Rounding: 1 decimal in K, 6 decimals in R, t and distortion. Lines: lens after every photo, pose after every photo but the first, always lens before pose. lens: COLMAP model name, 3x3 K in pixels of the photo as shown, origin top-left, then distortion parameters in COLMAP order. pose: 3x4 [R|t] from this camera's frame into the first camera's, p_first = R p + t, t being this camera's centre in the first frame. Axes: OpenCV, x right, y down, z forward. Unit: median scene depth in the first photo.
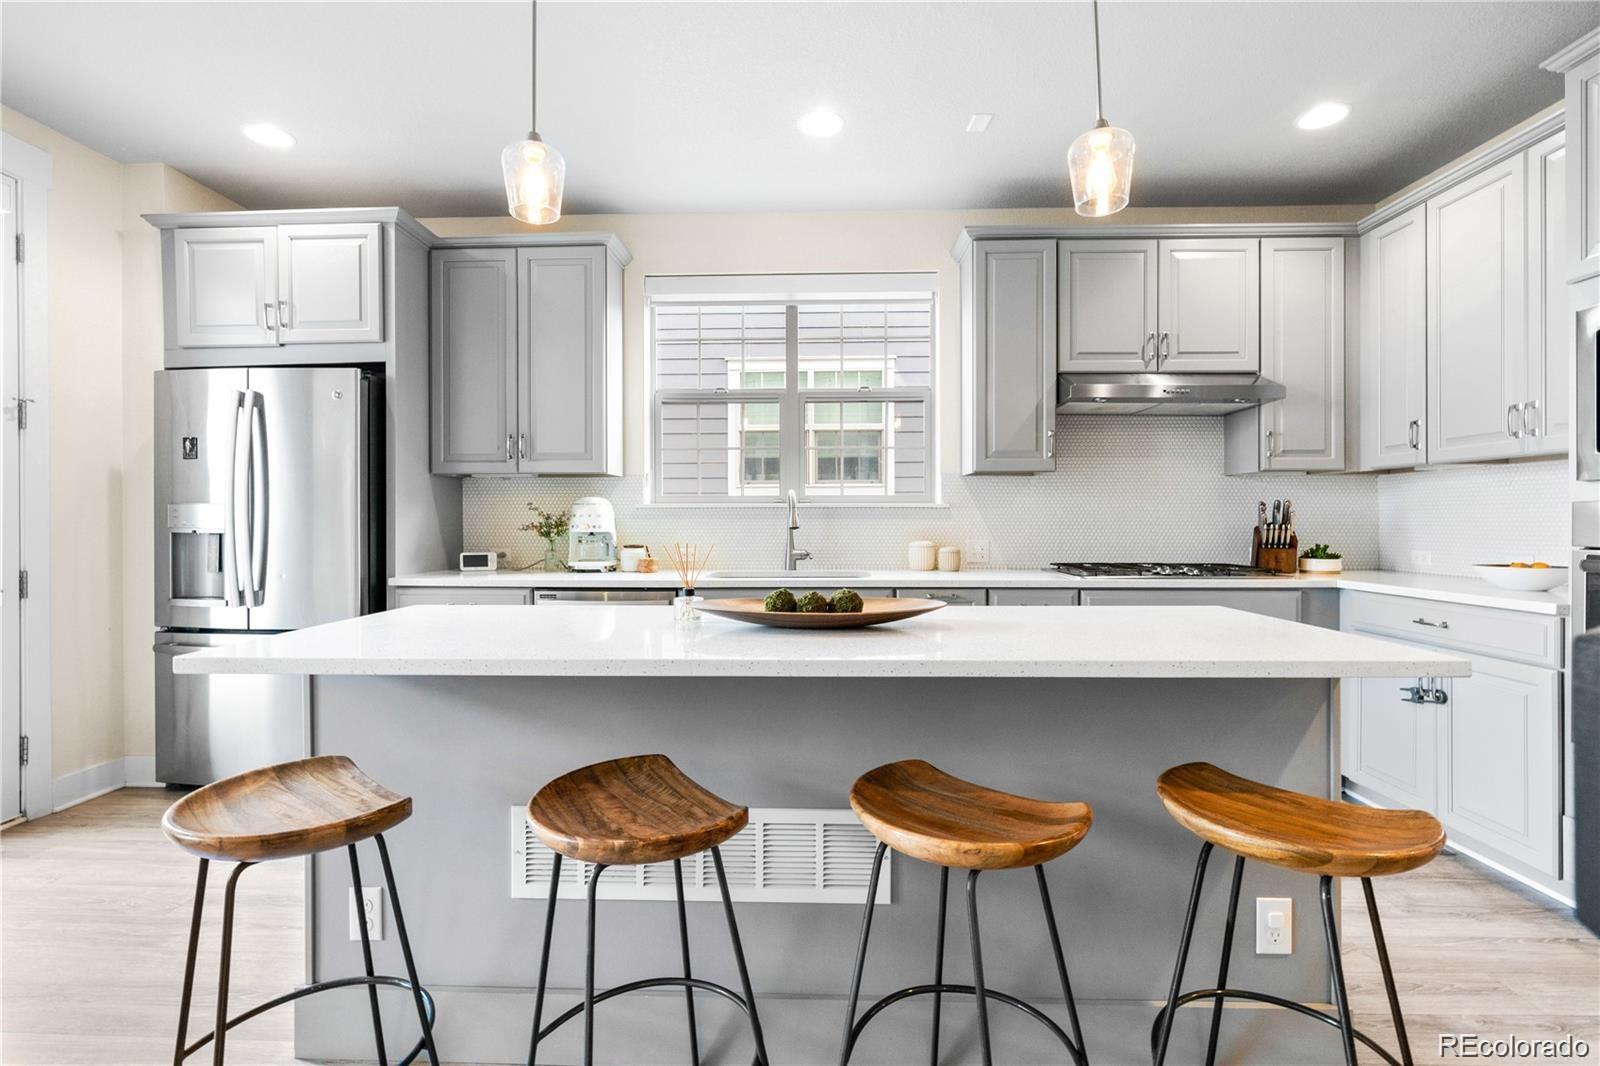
lens RADIAL K [[691.3, 0, 800.0], [0, 691.3, 533.0], [0, 0, 1]] dist [-0.000216, -0.000108]
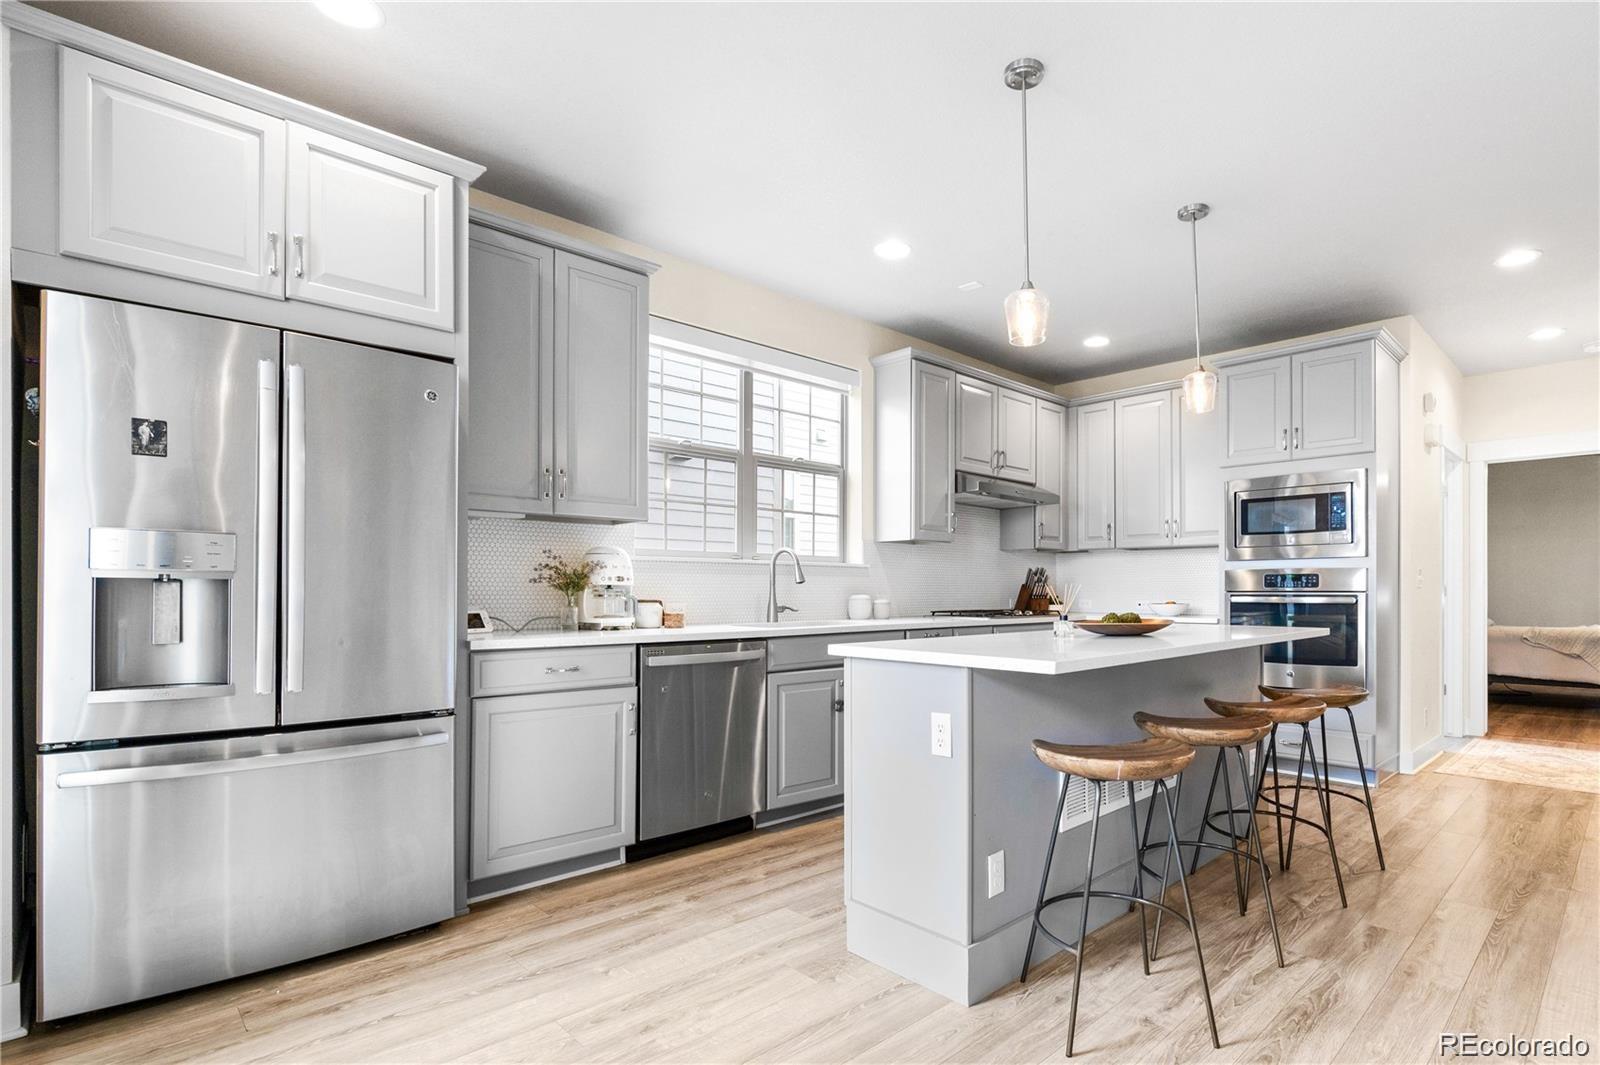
lens RADIAL K [[772.6, 0, 801.2], [0, 772.6, 595.2], [0, 0, 1]] dist [-0.000506, -0.000069]
pose [[0.714649, -0.001598, 0.699481, -0.913594], [0.005124, 0.999983, -0.002952, 0.018106], [-0.699465, 0.005694, 0.714645, 0.121999]]
